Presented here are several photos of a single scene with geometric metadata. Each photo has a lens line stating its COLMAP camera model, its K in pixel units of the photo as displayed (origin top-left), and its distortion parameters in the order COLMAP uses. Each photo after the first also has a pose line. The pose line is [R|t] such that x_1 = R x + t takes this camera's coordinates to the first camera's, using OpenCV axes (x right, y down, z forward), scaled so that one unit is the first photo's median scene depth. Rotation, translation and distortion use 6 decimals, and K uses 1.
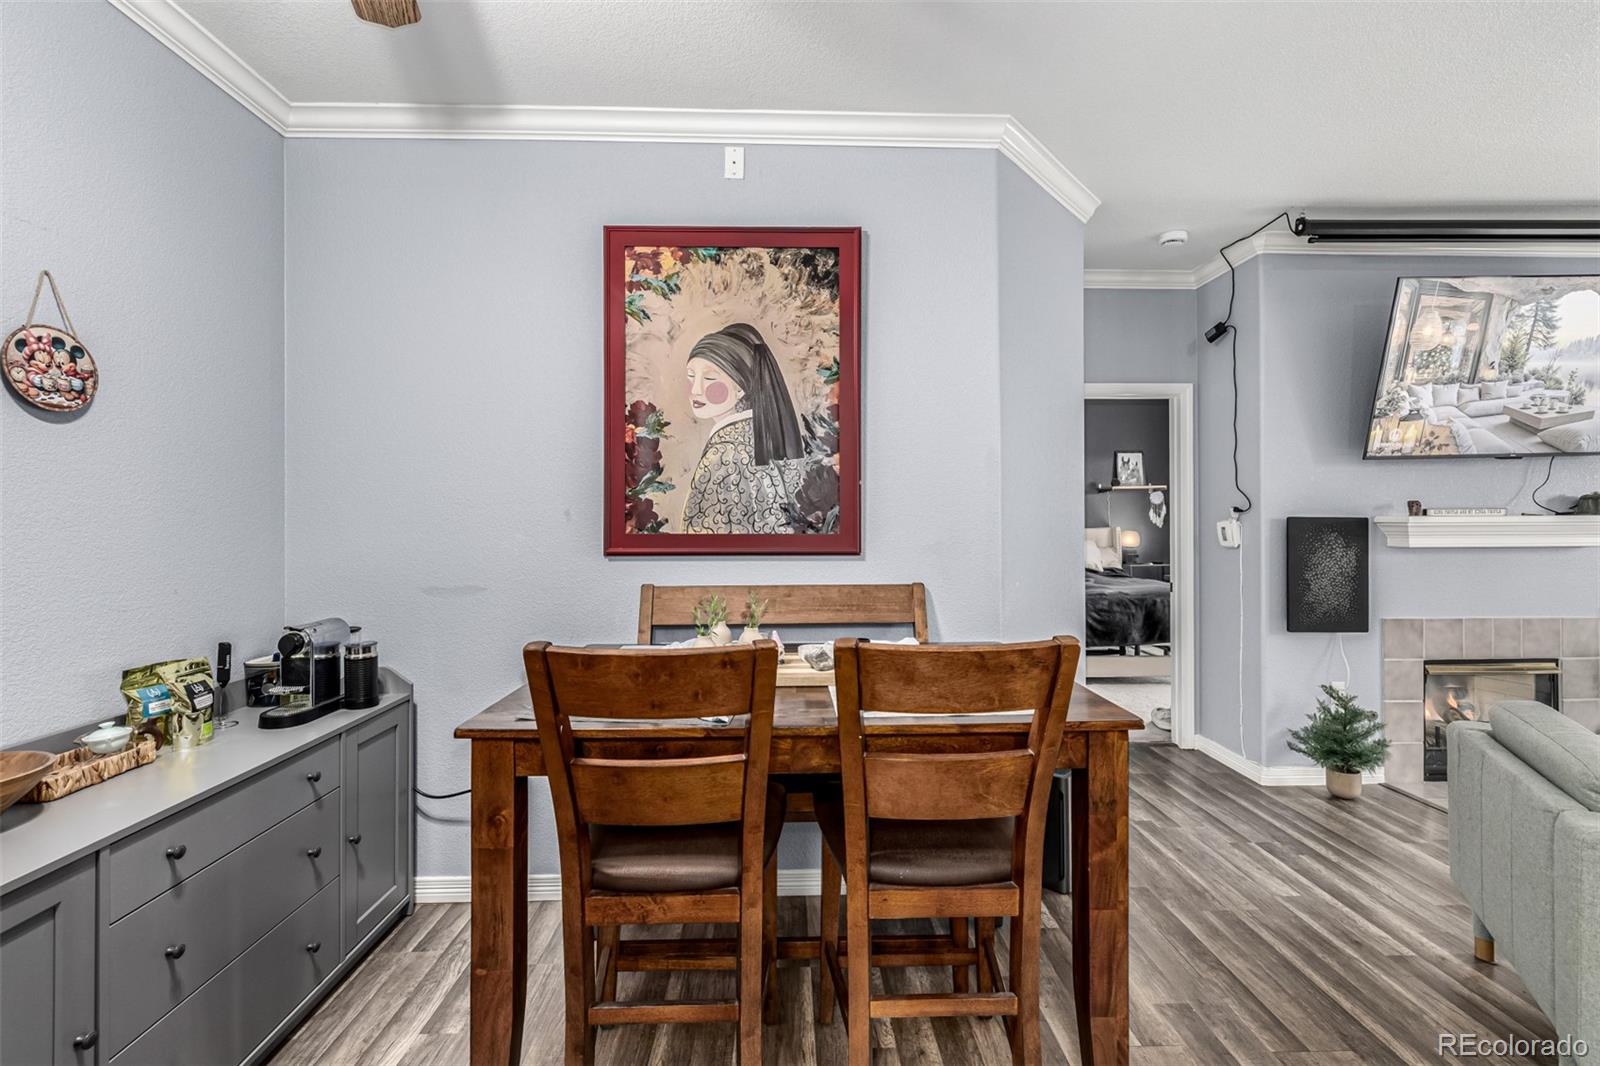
lens RADIAL K [[679.8, 0, 793.4], [0, 679.8, 522.7], [0, 0, 1]] dist [-0.001929, -0.000186]
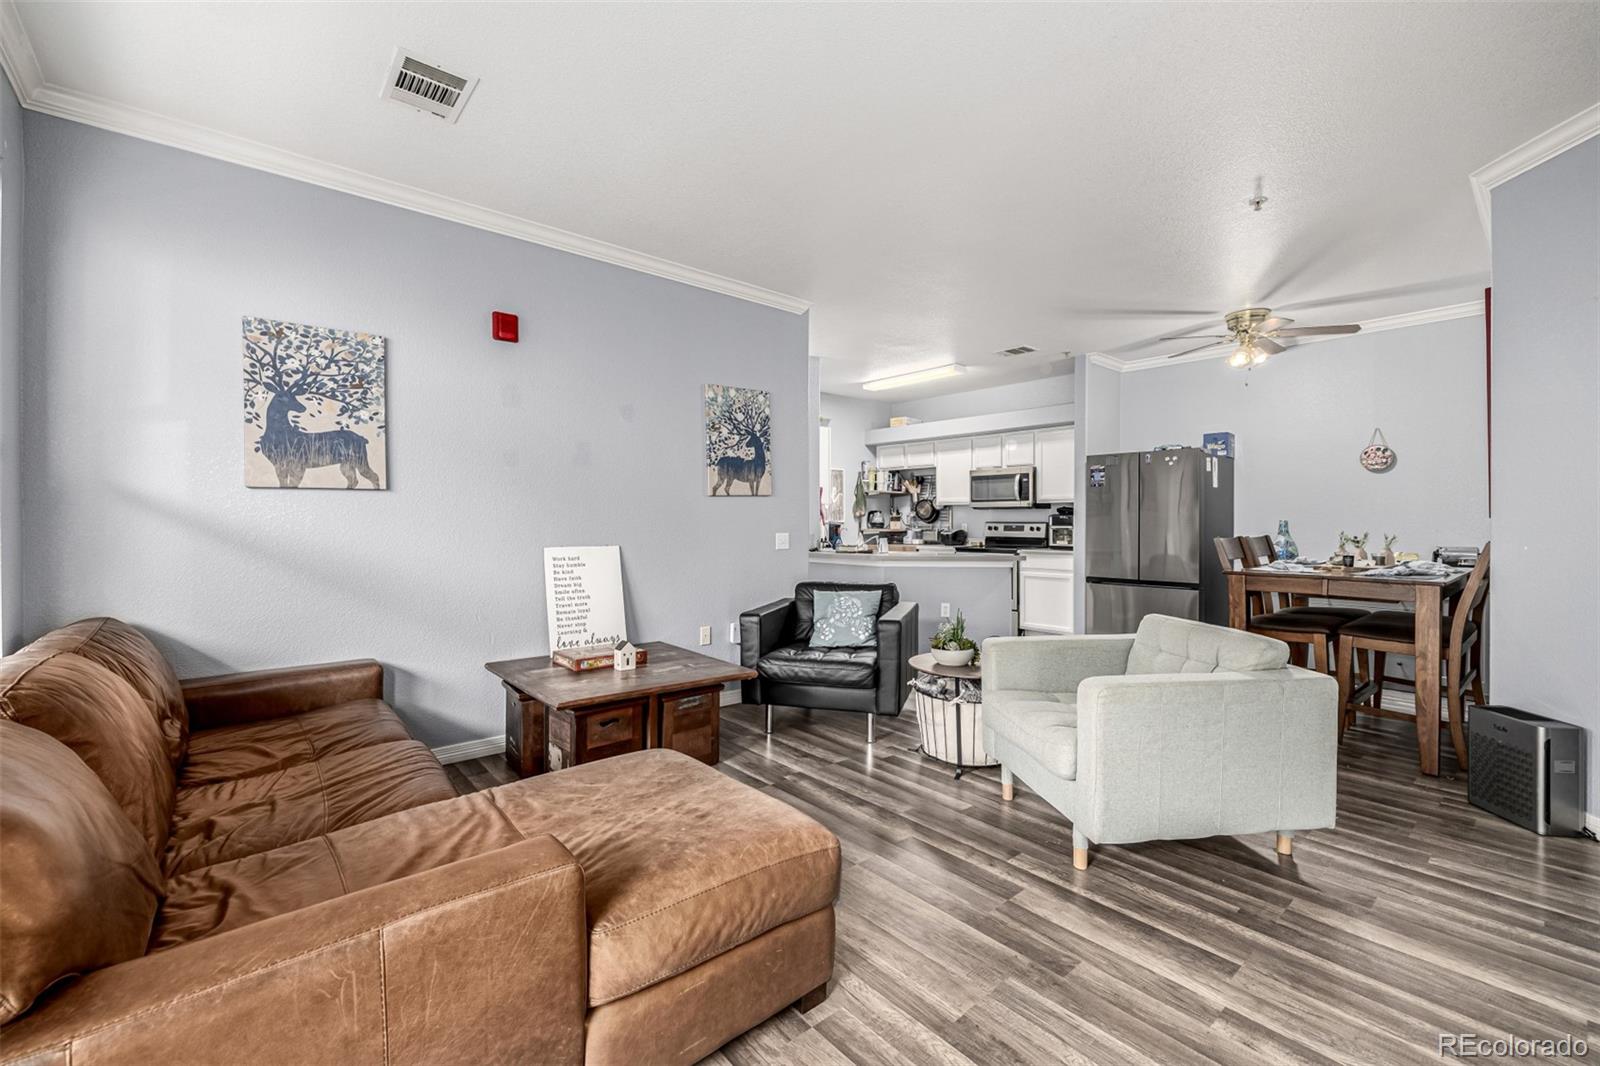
lens RADIAL K [[667.1, 0, 796.8], [0, 667.1, 527.1], [0, 0, 1]] dist [0.001298, 0.000038]
pose [[-0.780499, 0.009266, -0.625089, 1.542630], [0.002364, 0.999927, 0.011871, 0.031792], [0.625153, 0.007788, -0.780464, 0.876265]]
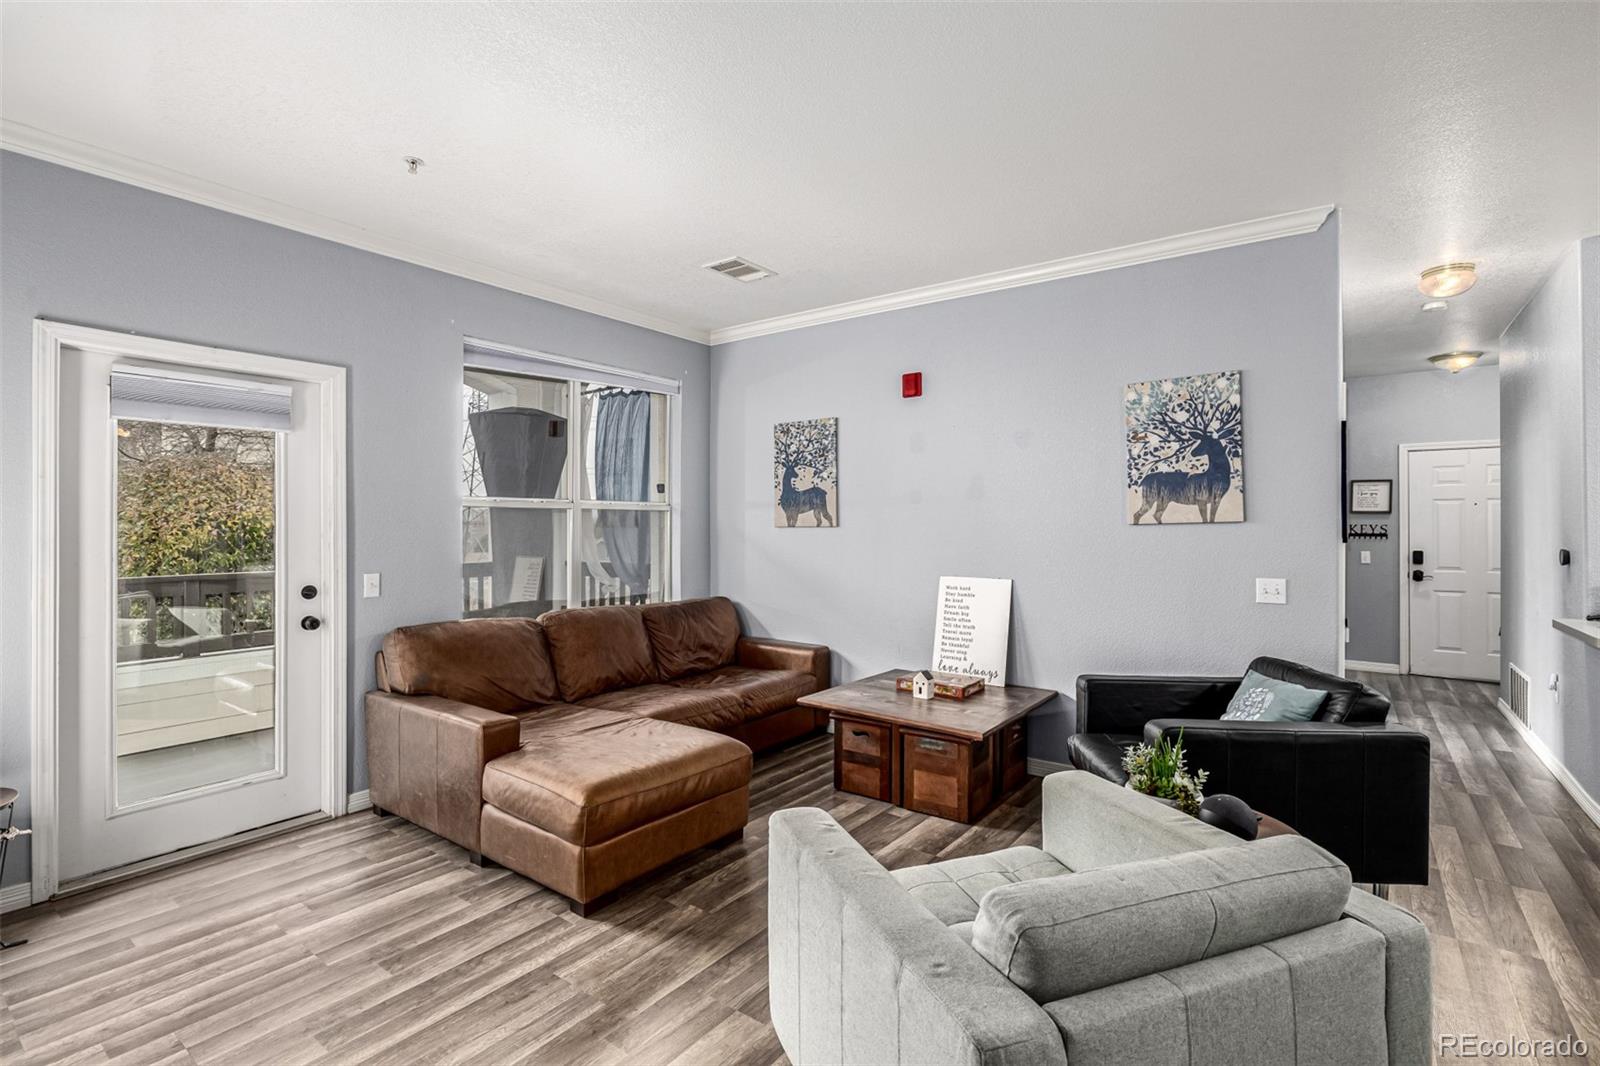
lens RADIAL K [[739.2, 0, 800.8], [0, 739.2, 523.8], [0, 0, 1]] dist [-0.009975, -0.000035]
pose [[-0.784953, 0.002230, 0.619551, 0.540501], [-0.000470, 0.999991, -0.004195, -0.011370], [-0.619555, -0.003583, -0.784945, 0.962661]]
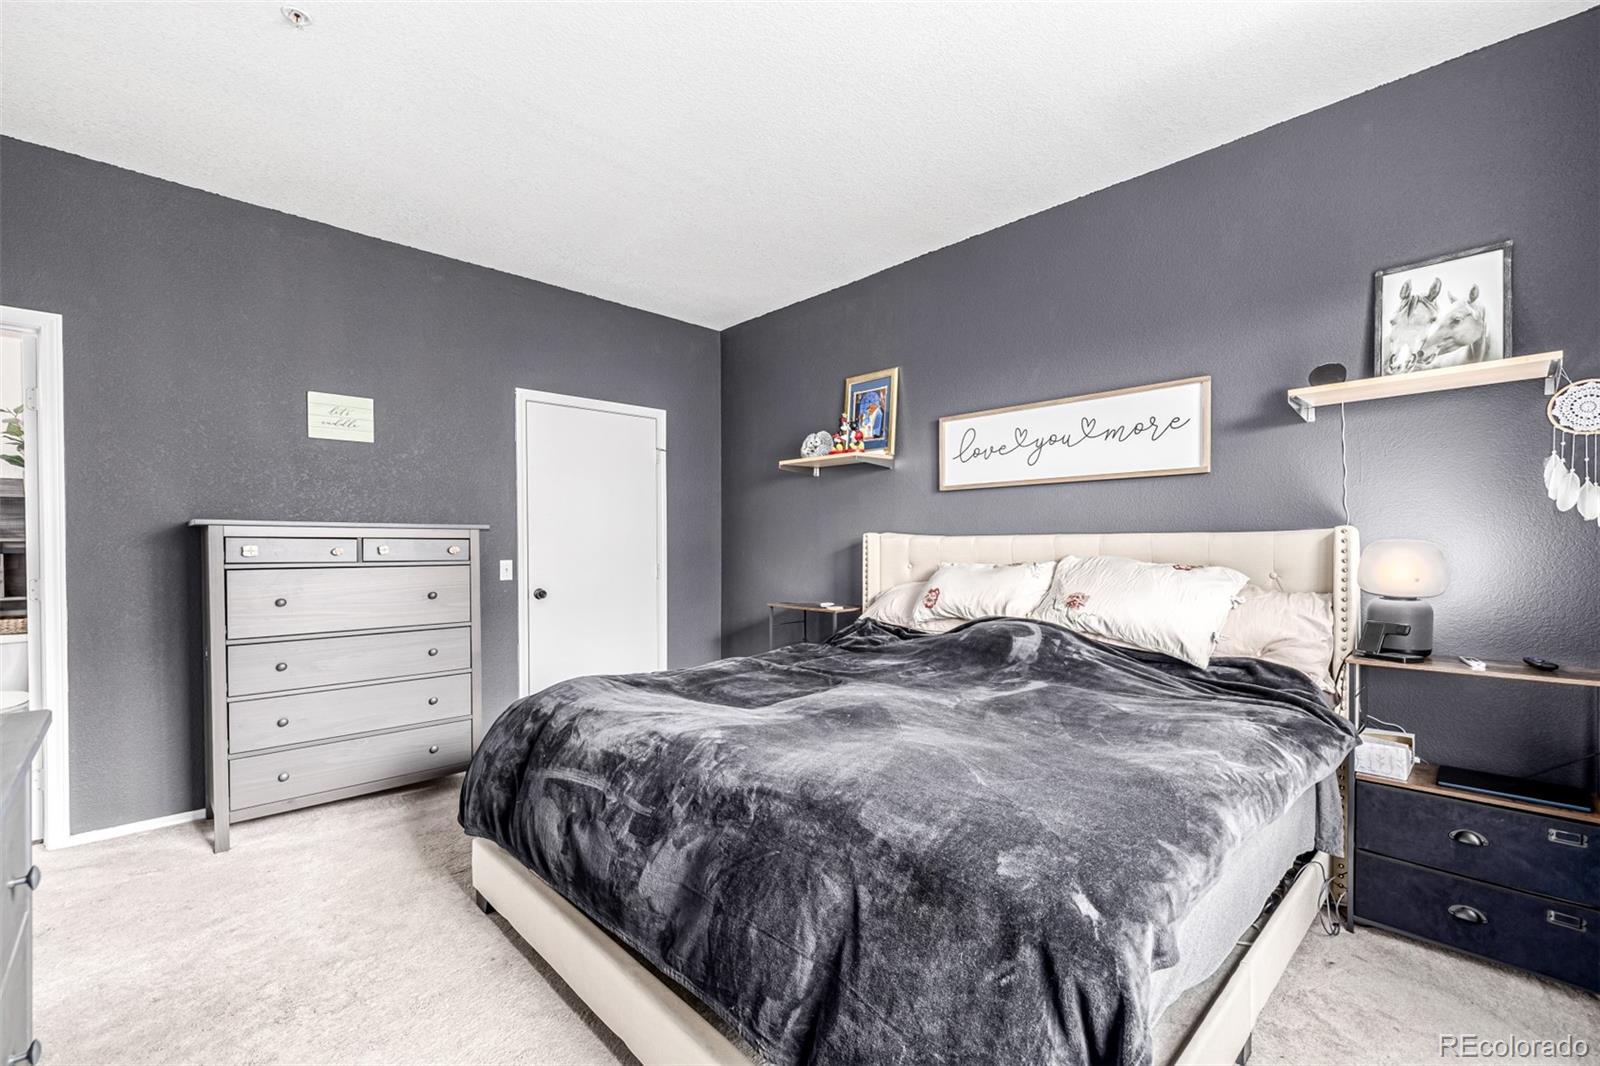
lens RADIAL K [[677.9, 0, 799.2], [0, 677.9, 541.5], [0, 0, 1]] dist [-0.000467, -0.000040]
pose [[0.666788, -0.000564, -0.745247, 1.254796], [0.002731, 0.999995, 0.001687, 0.028540], [0.745242, -0.003160, 0.666786, 1.463217]]
